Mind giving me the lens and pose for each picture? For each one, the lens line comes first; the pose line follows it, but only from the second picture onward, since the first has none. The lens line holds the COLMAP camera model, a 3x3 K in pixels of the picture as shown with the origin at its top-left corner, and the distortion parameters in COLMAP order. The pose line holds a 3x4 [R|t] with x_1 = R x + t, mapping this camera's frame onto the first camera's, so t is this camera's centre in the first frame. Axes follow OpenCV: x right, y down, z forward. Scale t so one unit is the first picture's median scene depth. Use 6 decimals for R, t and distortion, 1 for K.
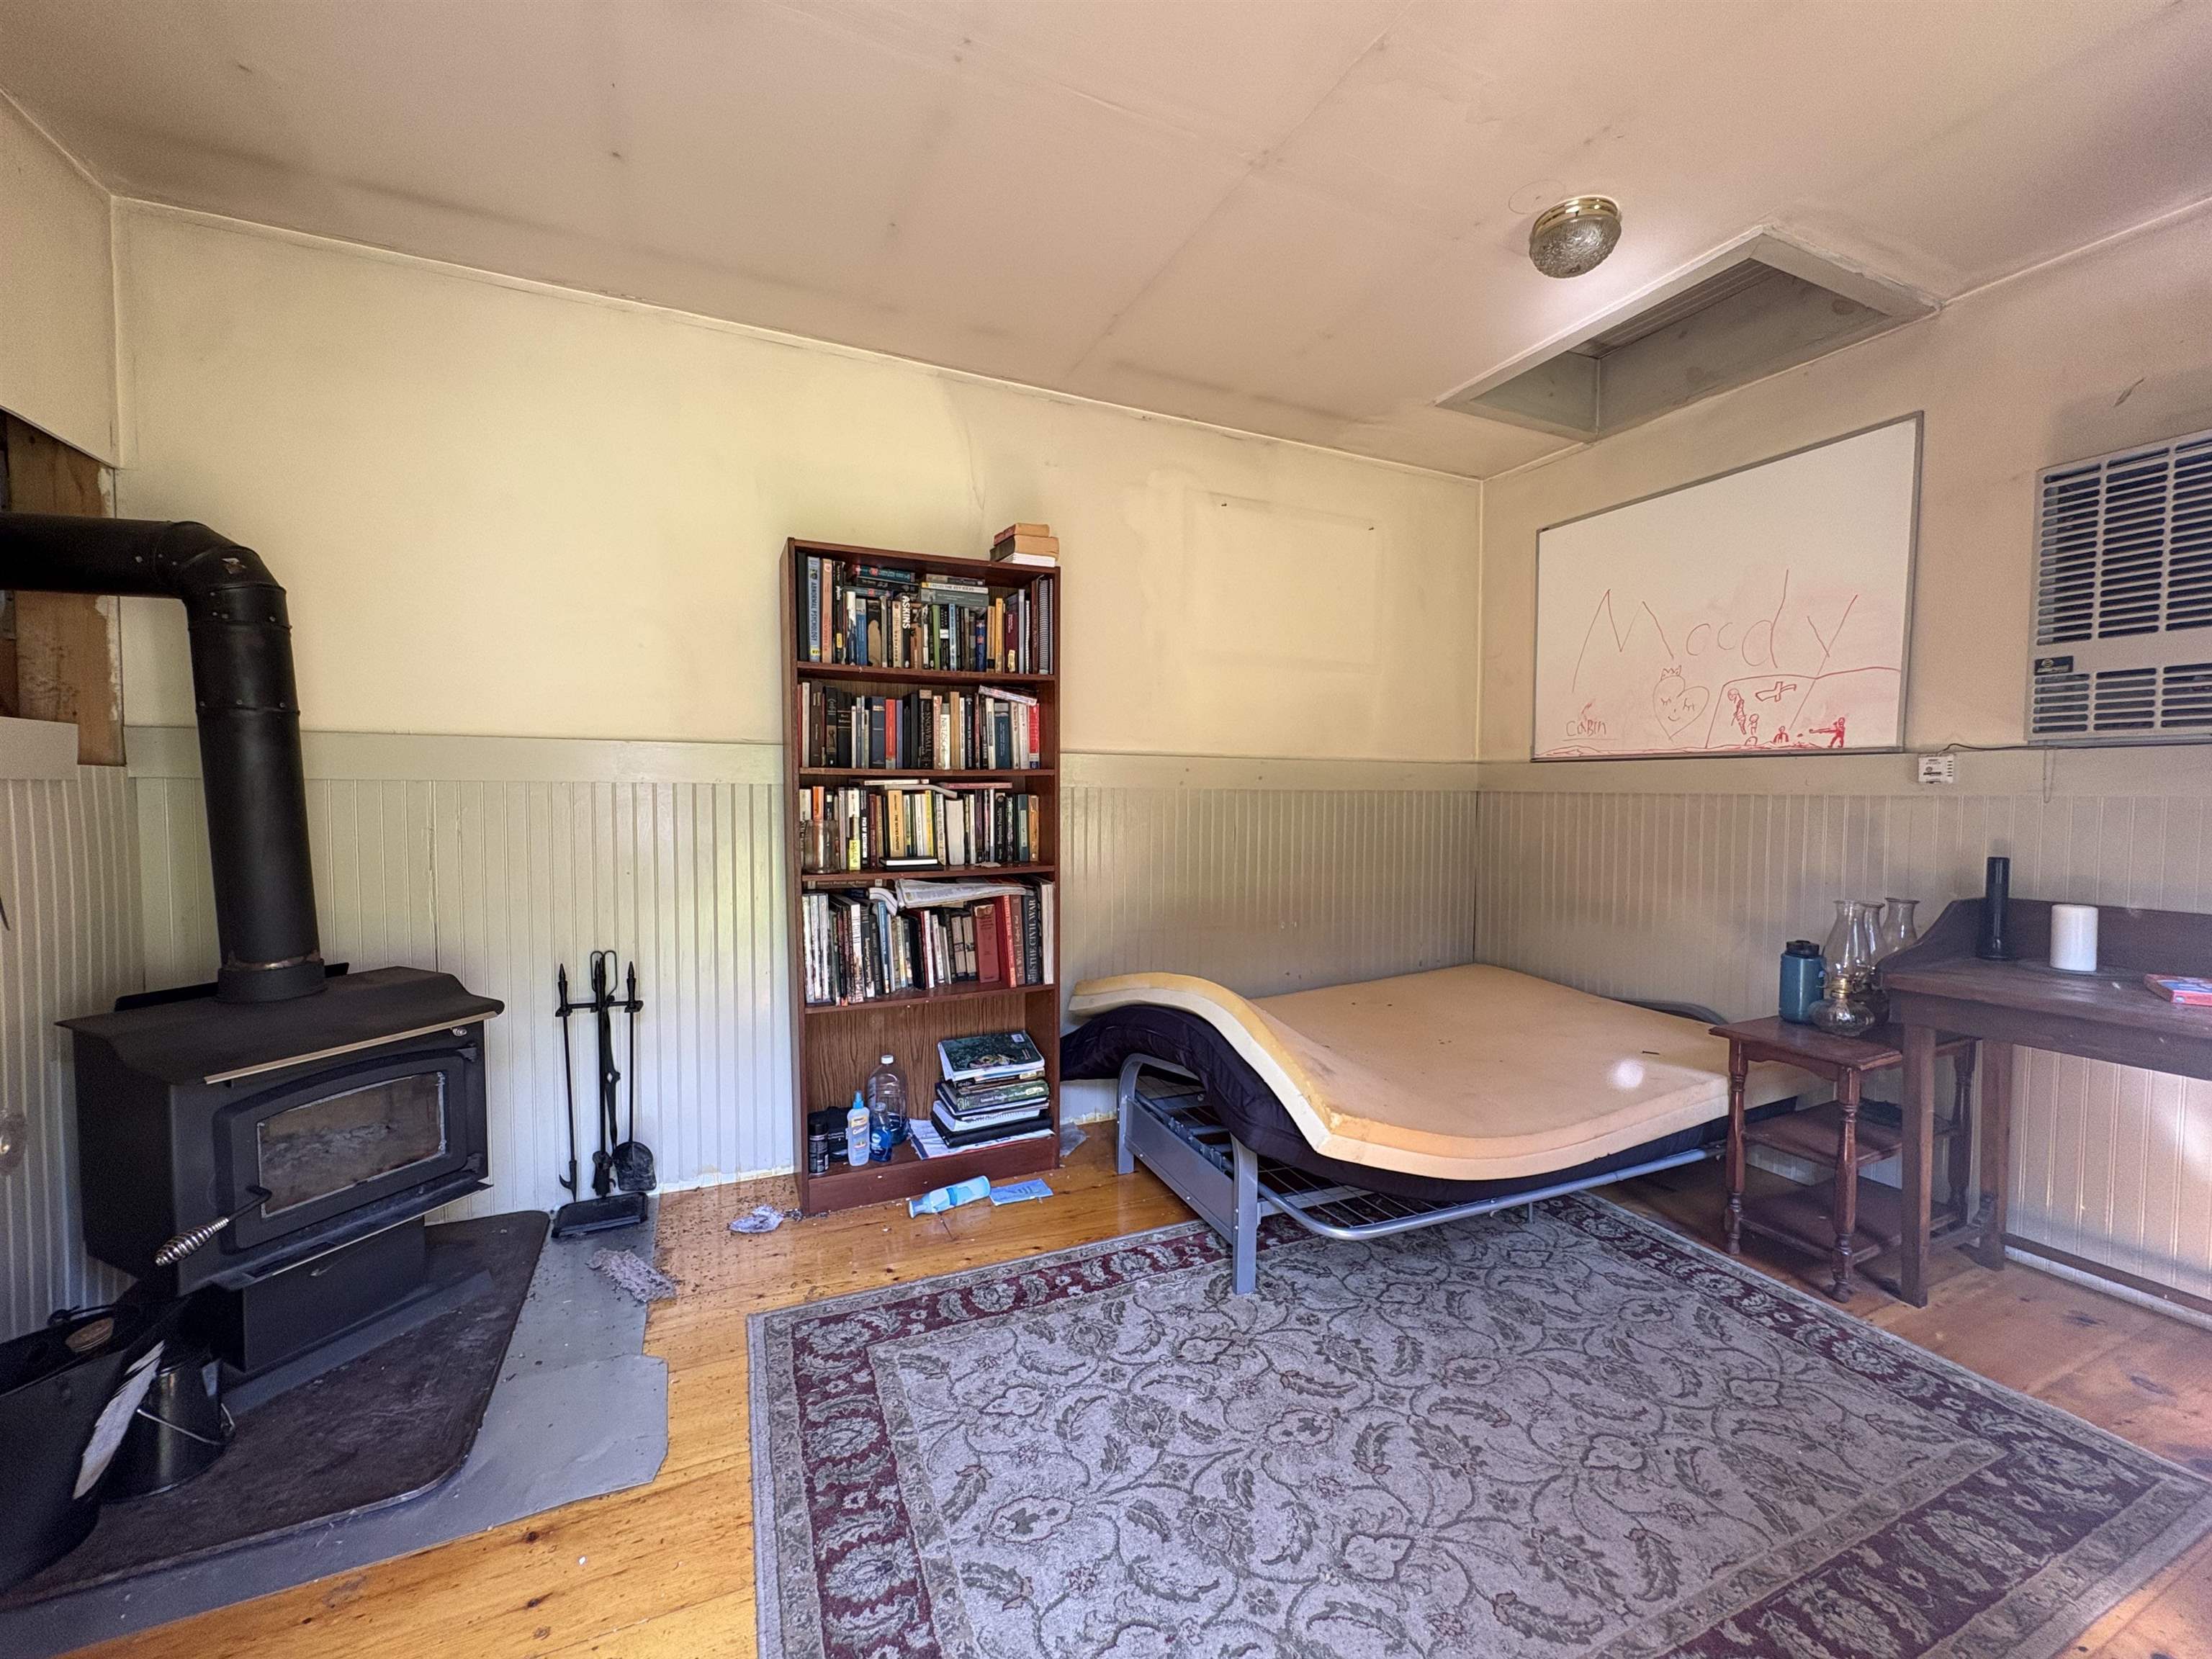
lens RADIAL K [[876.0, 0, 1107.8], [0, 876.0, 817.9], [0, 0, 1]] dist [-0.000857, 0.000068]
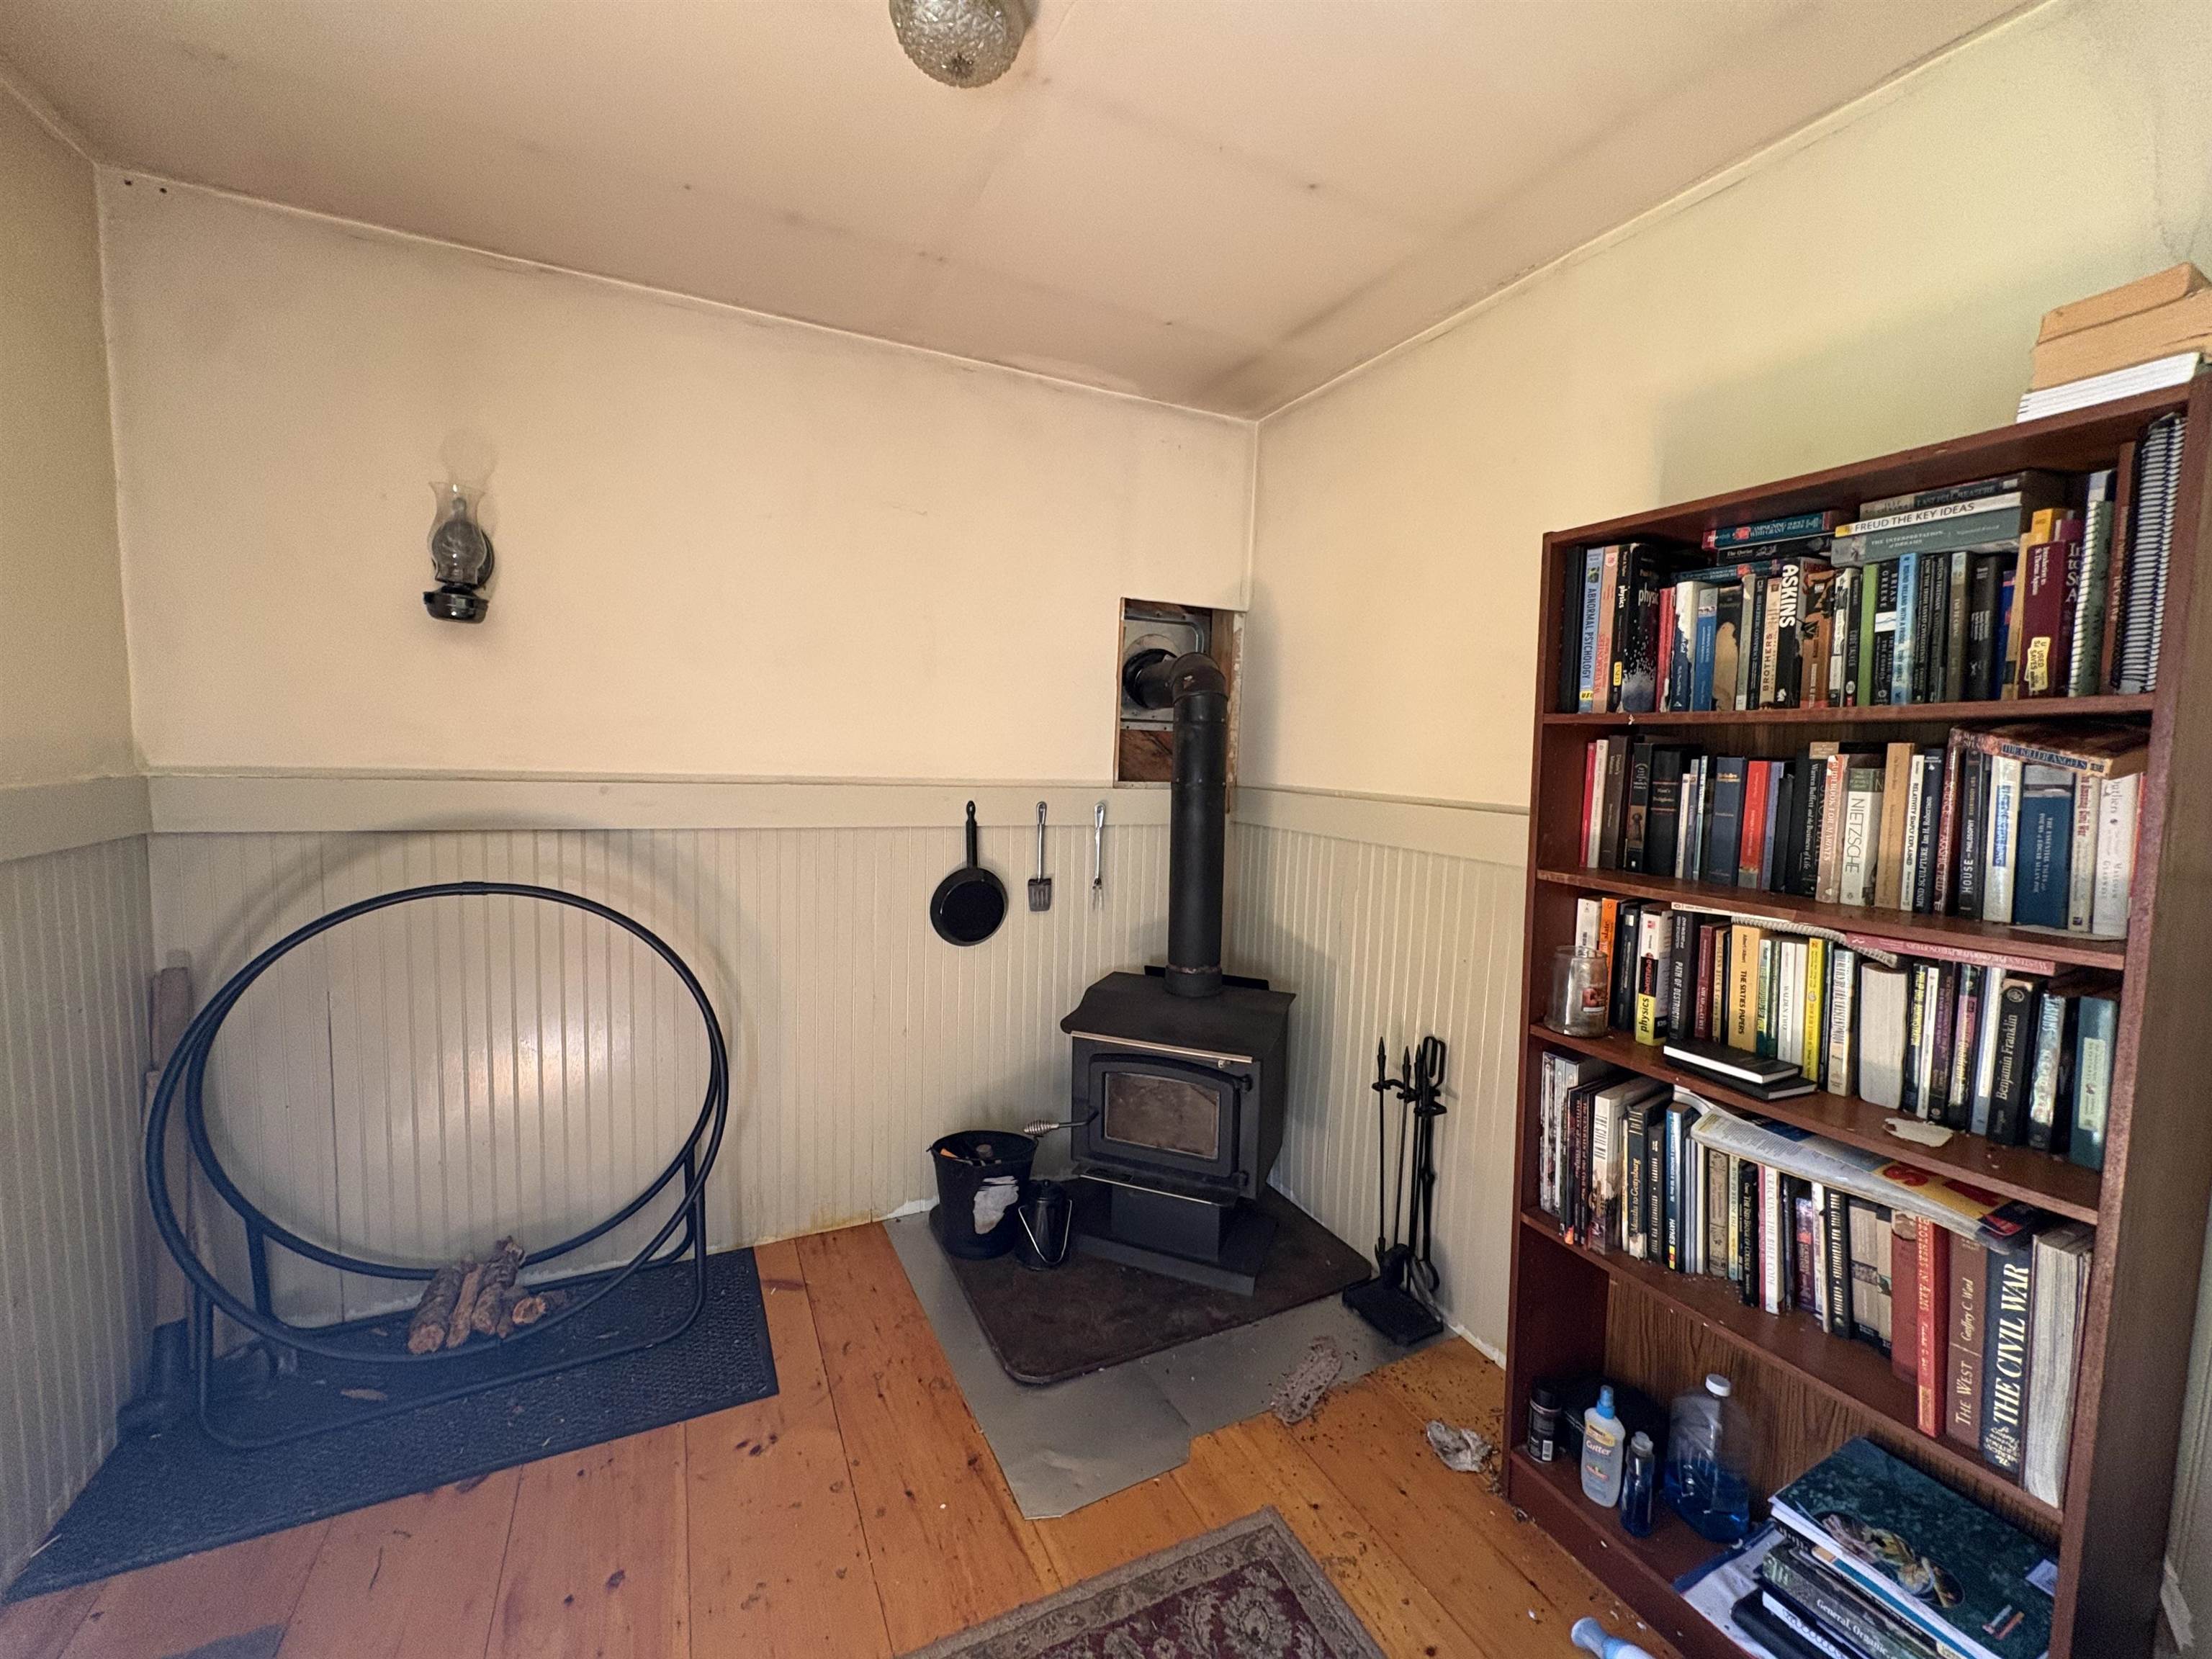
lens RADIAL K [[876.0, 0, 1108.1], [0, 876.0, 829.5], [0, 0, 1]] dist [-0.000857, 0.000068]
pose [[0.035666, 0.086210, -0.995638, 0.284227], [-0.061701, 0.994562, 0.083906, -0.113533], [0.997457, 0.058440, 0.040791, 0.574054]]
